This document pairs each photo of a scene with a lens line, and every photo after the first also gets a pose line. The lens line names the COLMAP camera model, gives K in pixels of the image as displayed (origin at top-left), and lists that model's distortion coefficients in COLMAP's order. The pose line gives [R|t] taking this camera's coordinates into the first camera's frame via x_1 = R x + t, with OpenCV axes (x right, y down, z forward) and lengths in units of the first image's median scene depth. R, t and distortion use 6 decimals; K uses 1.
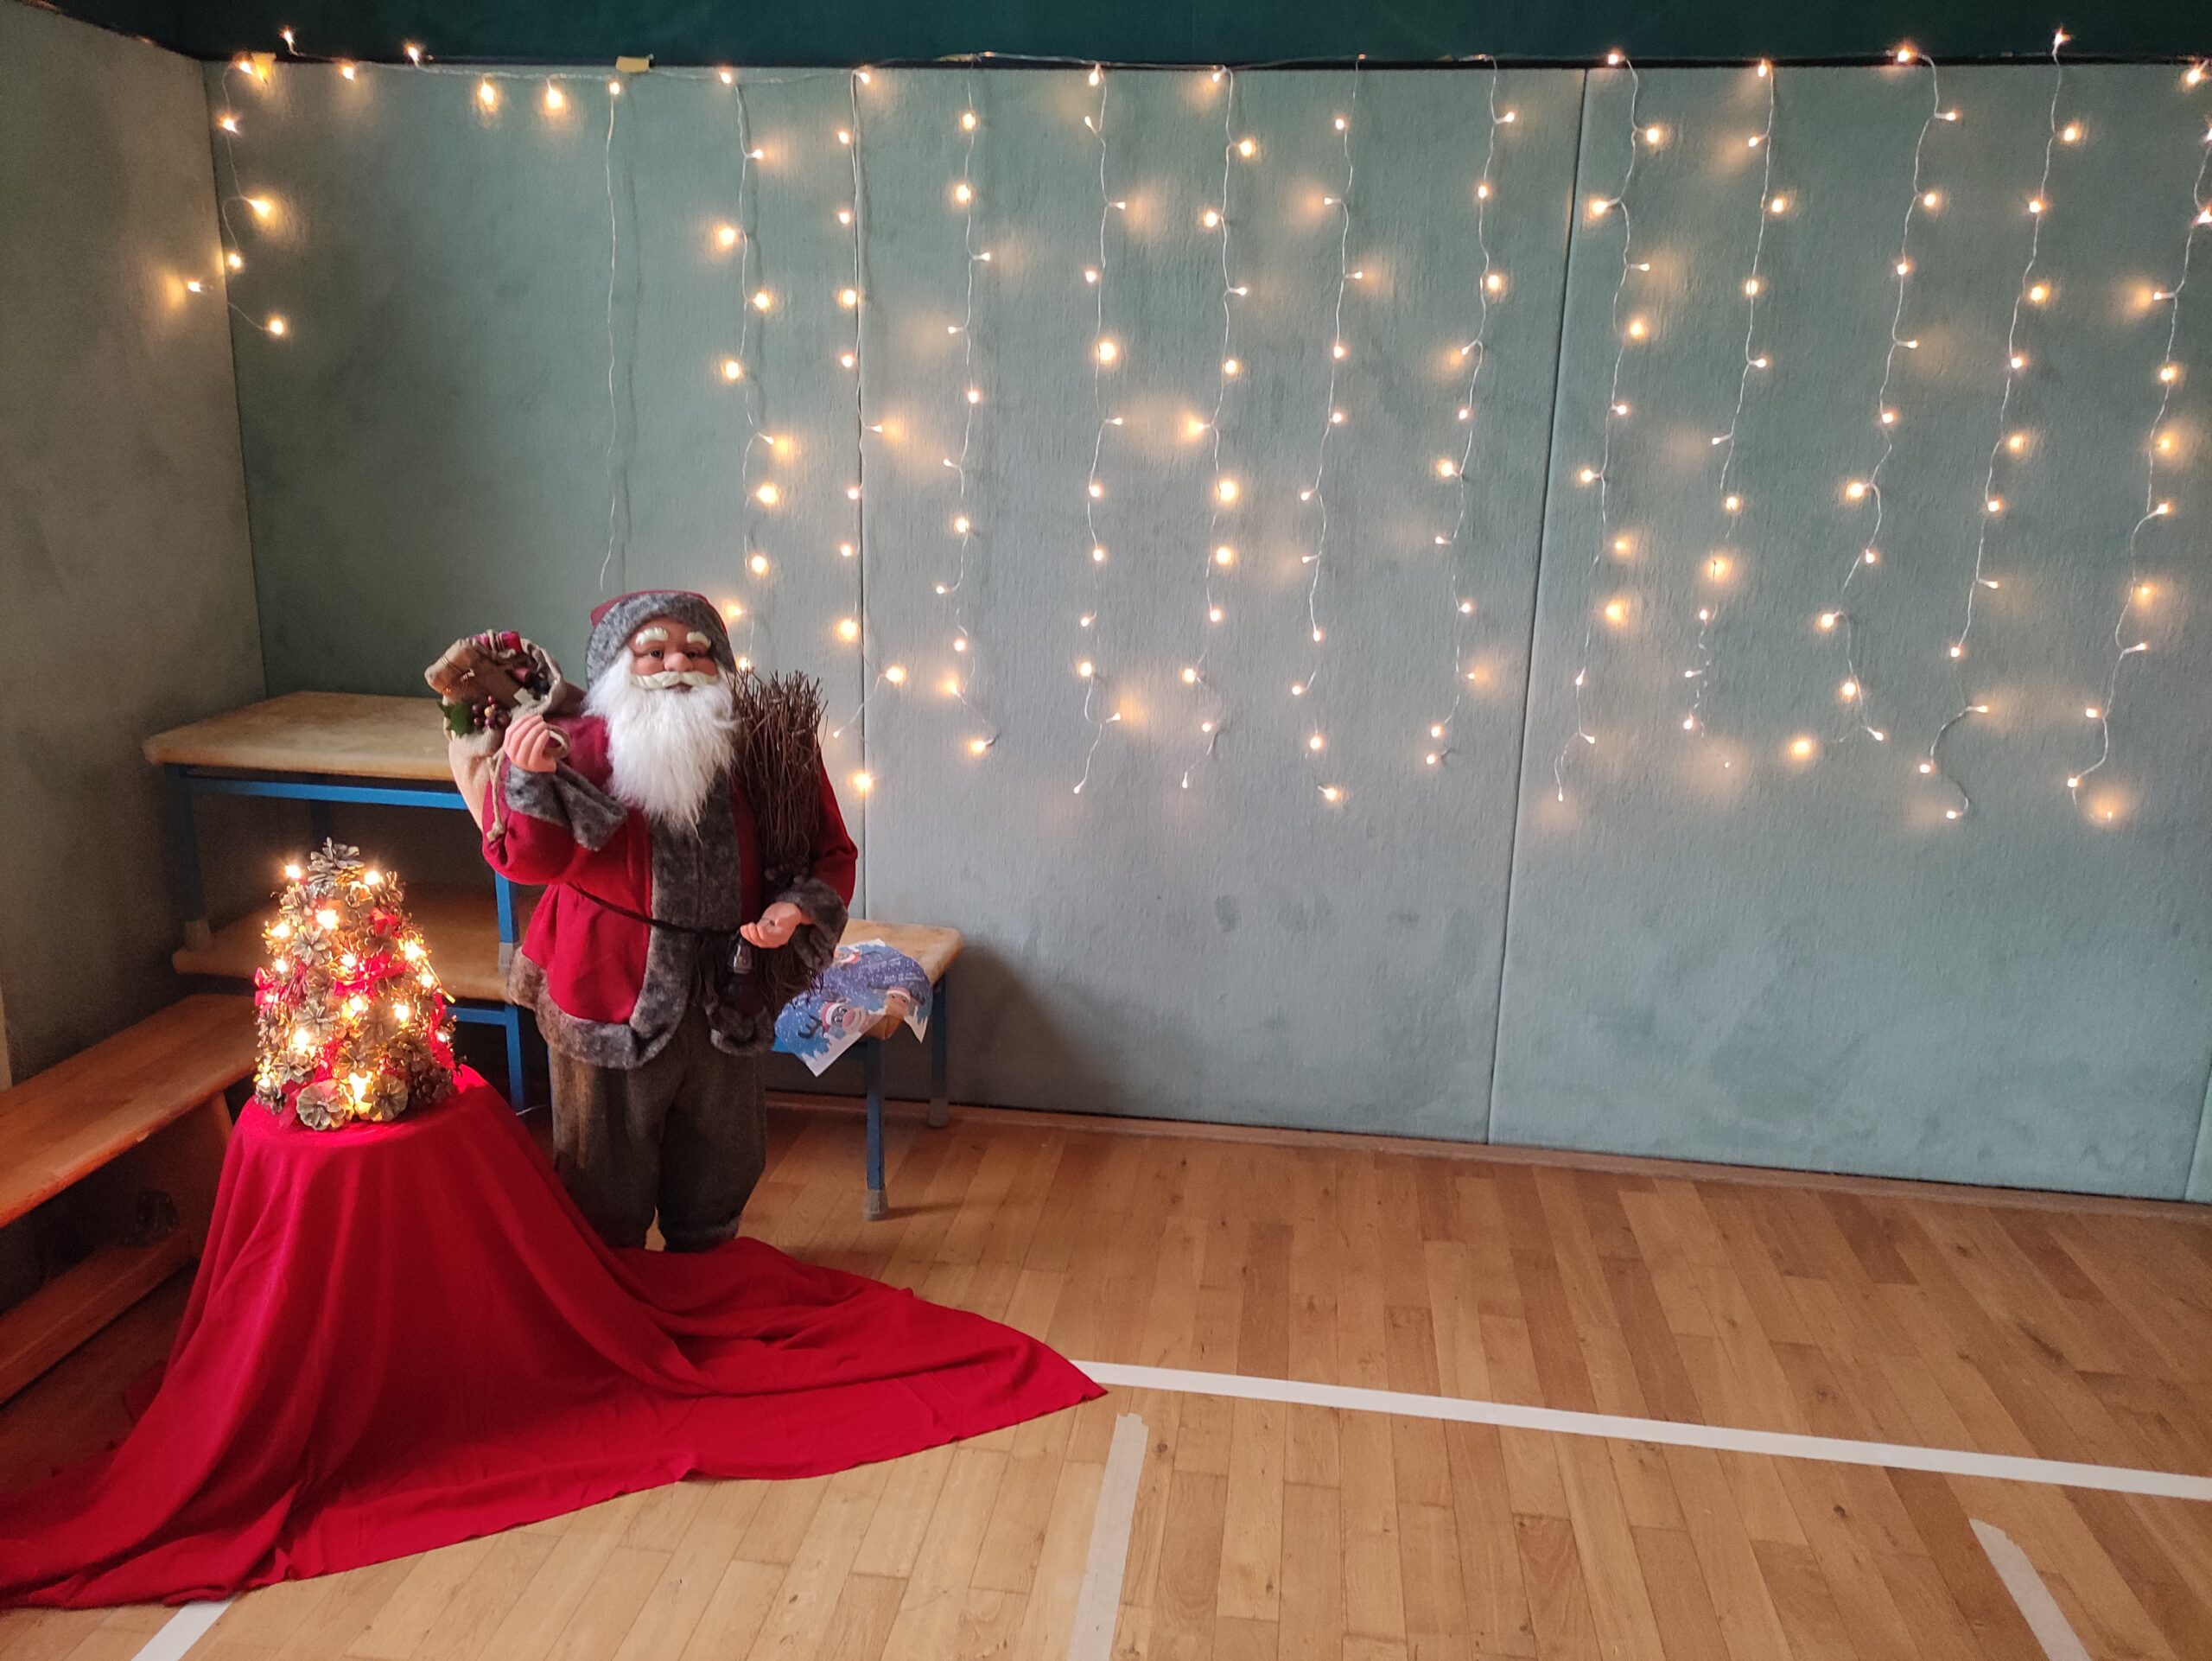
lens RADIAL K [[1604.4, 0, 1096.9], [0, 1604.4, 838.0], [0, 0, 1]] dist [0.053272, -0.052059]
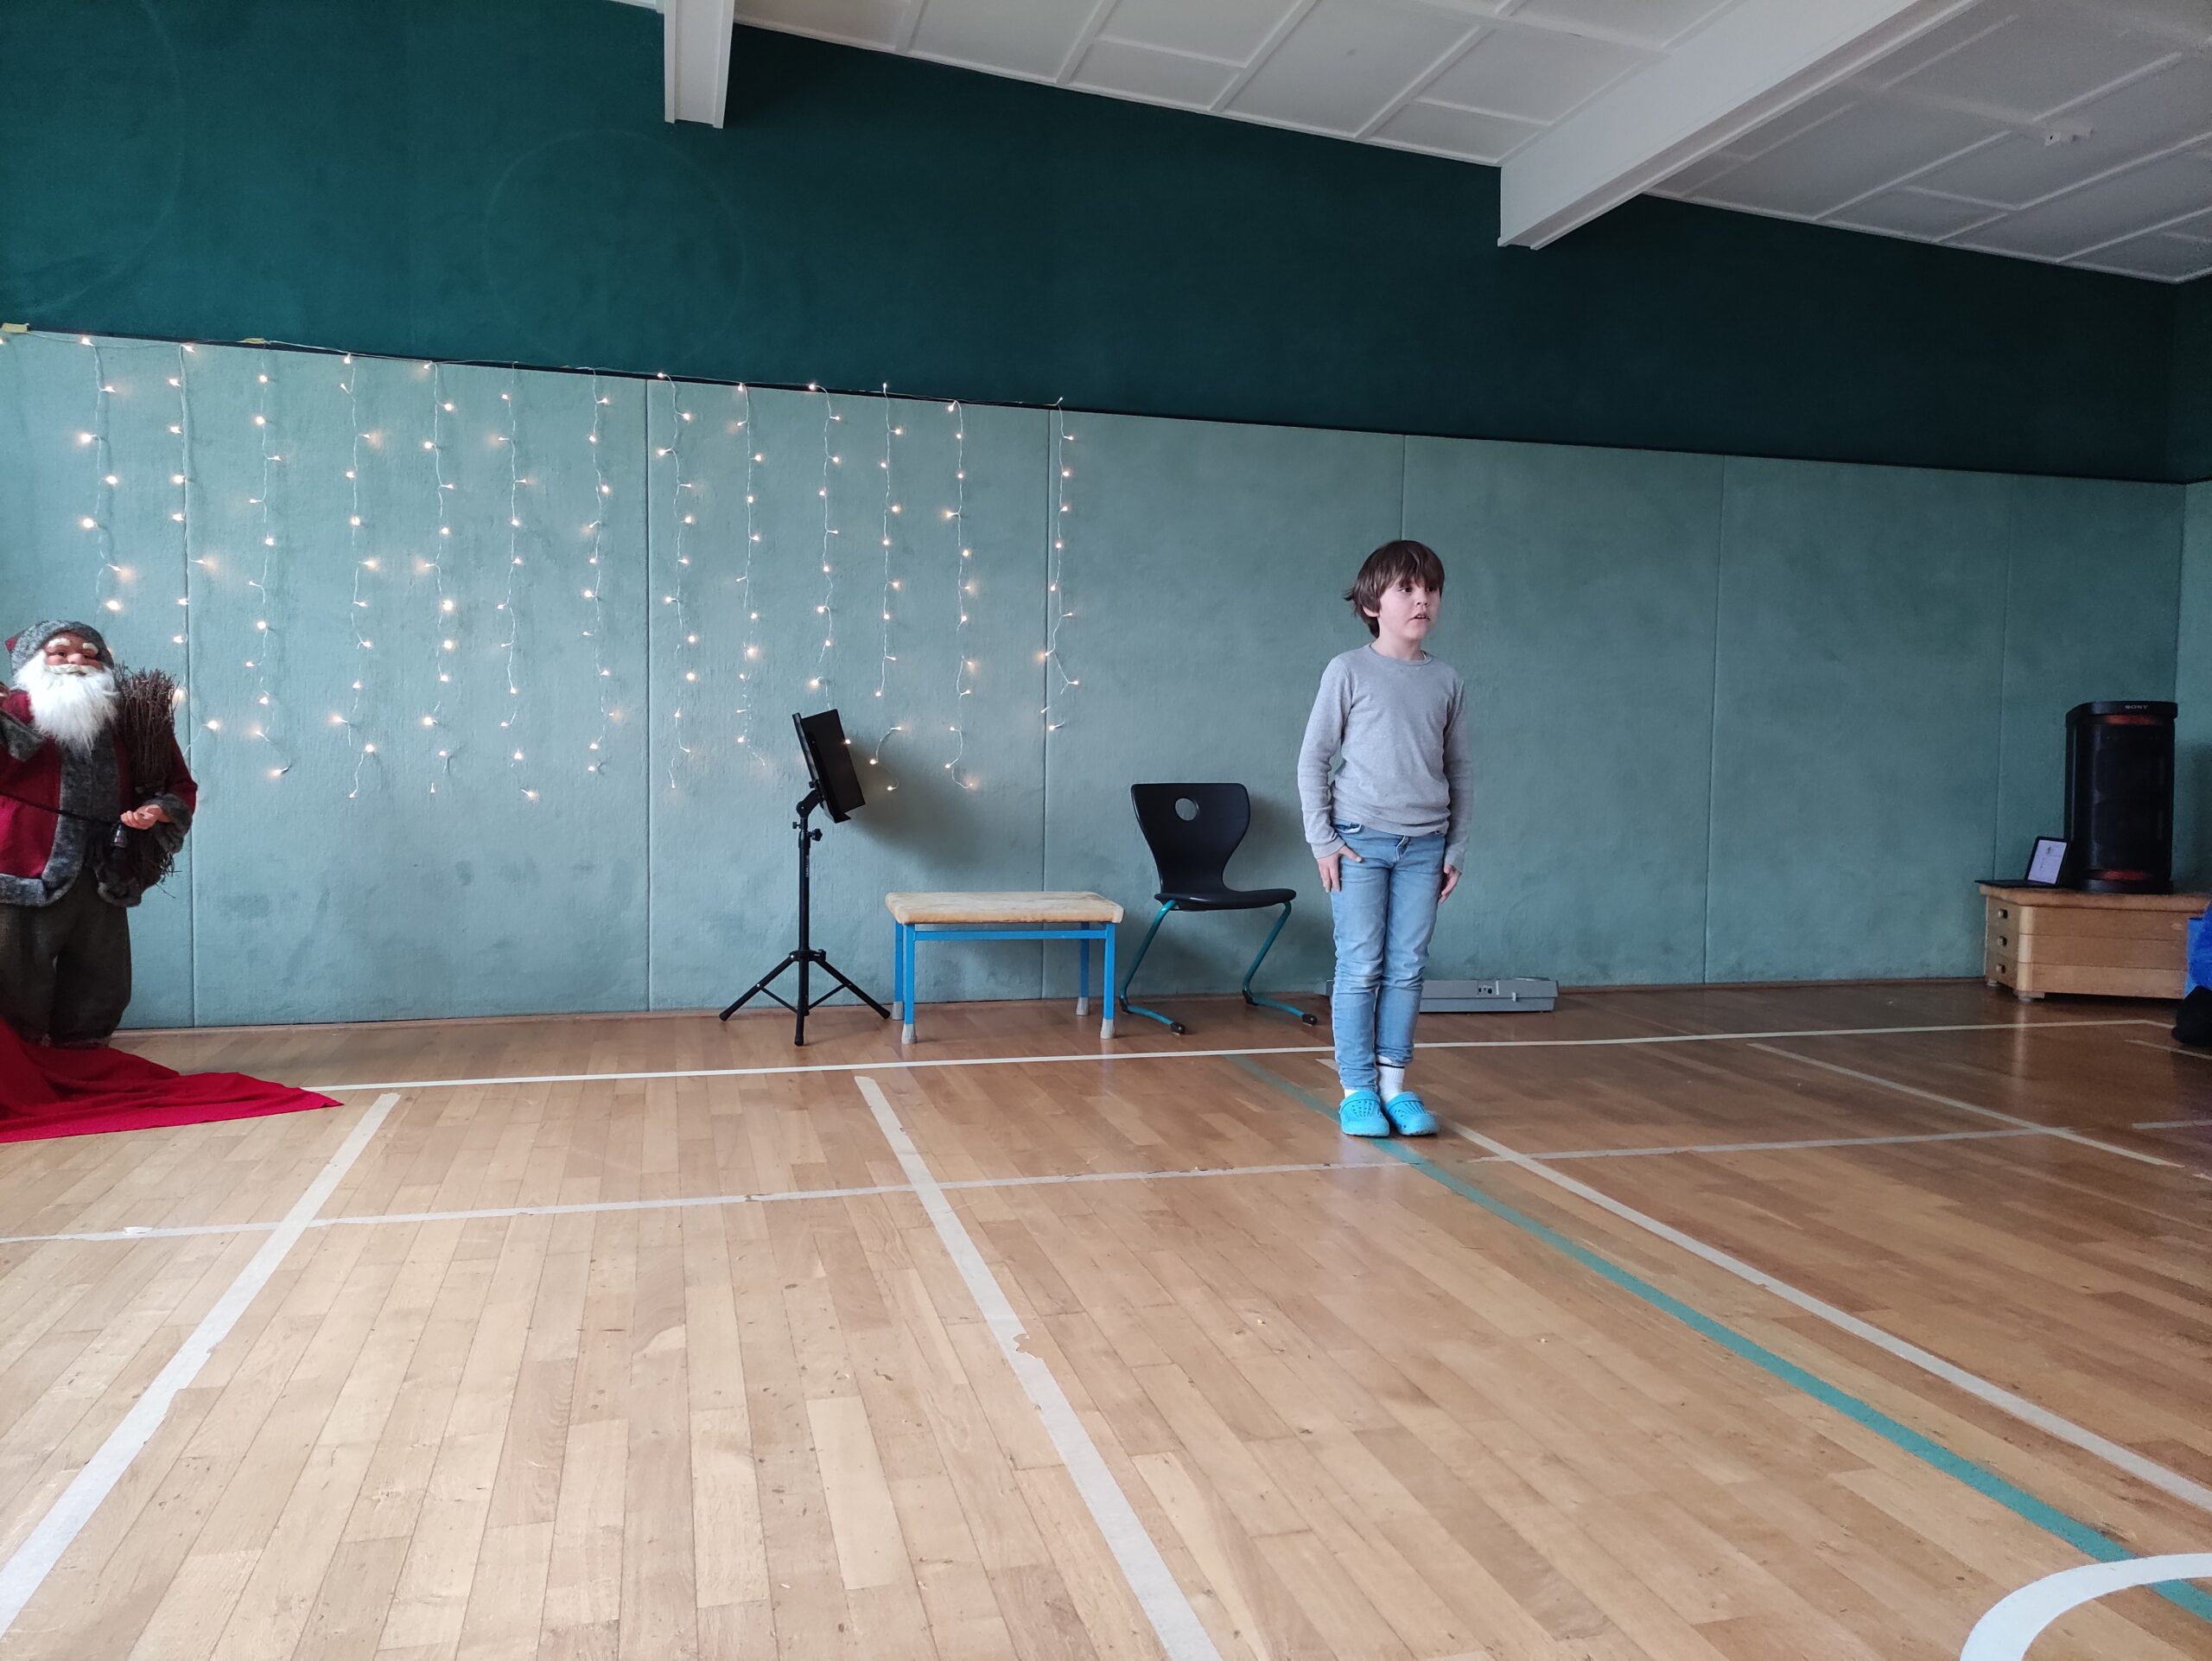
lens RADIAL K [[1604.4, 0, 1096.9], [0, 1604.4, 838.0], [0, 0, 1]] dist [0.053272, -0.052059]
pose [[0.920460, -0.034297, 0.389330, 0.042723], [0.103947, 0.981748, -0.159267, 0.373304], [-0.376761, 0.187069, 0.907224, -0.740178]]
